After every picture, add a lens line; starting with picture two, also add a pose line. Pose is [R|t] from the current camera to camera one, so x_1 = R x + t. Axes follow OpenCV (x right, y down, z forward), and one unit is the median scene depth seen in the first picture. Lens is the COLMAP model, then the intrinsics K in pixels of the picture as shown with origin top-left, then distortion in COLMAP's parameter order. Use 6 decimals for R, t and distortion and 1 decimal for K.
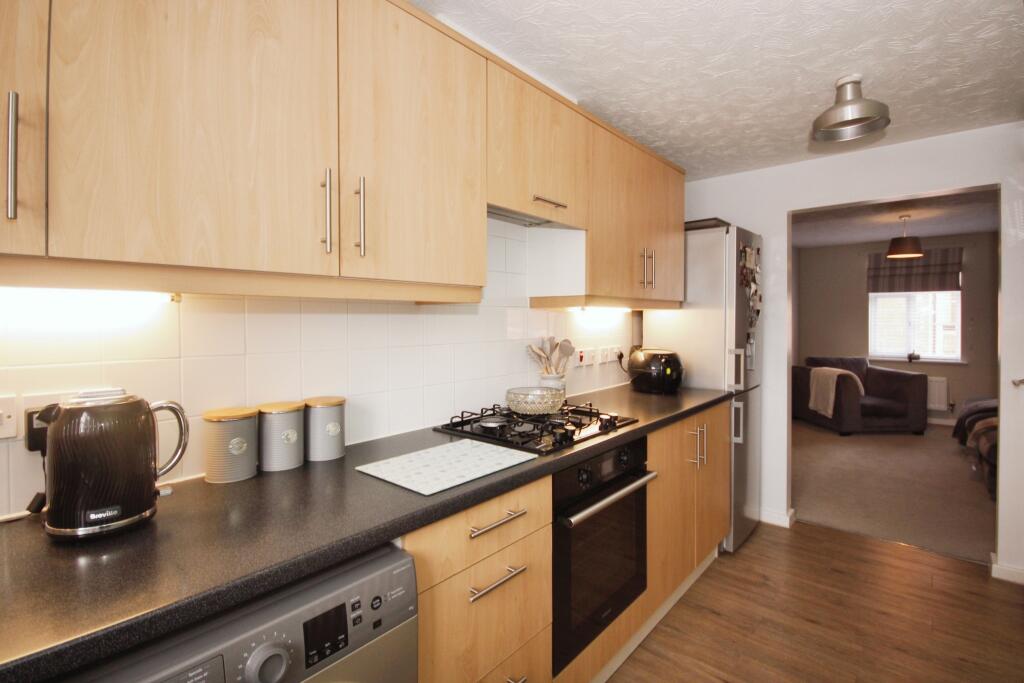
lens RADIAL K [[492.3, 0, 513.3], [0, 492.3, 335.2], [0, 0, 1]] dist [0.002004, 0.000373]
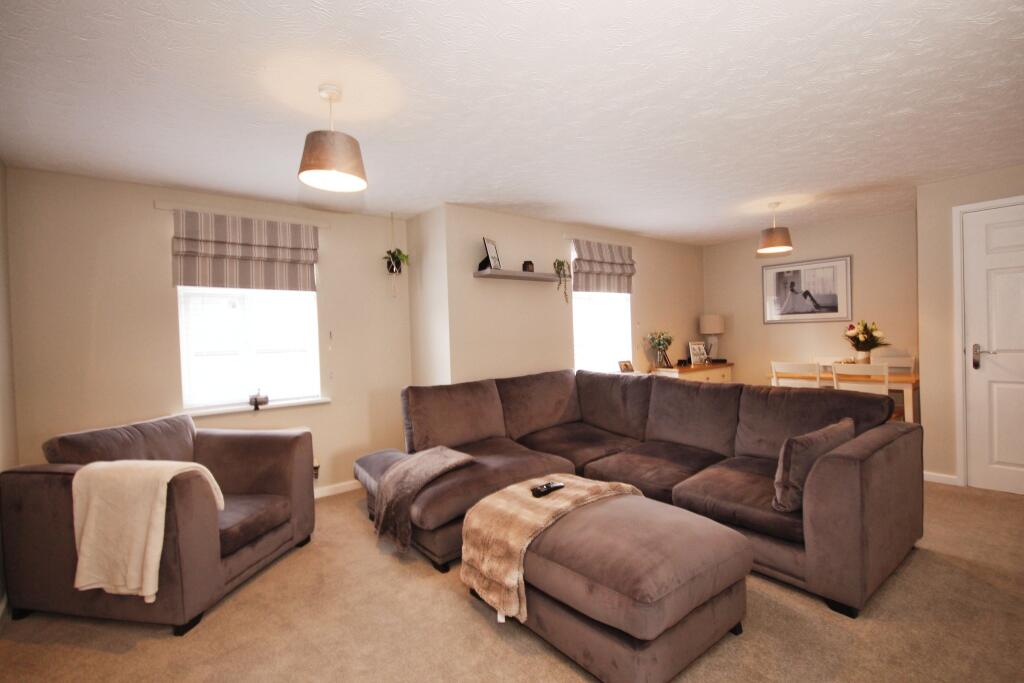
lens RADIAL K [[474.6, 0, 518.9], [0, 474.6, 345.7], [0, 0, 1]] dist [0.000470, 0.000354]
pose [[0.179361, -0.019908, 0.983582, 0.313240], [0.056873, 0.998333, 0.009836, -0.009162], [-0.982138, 0.054175, 0.180195, 0.592317]]
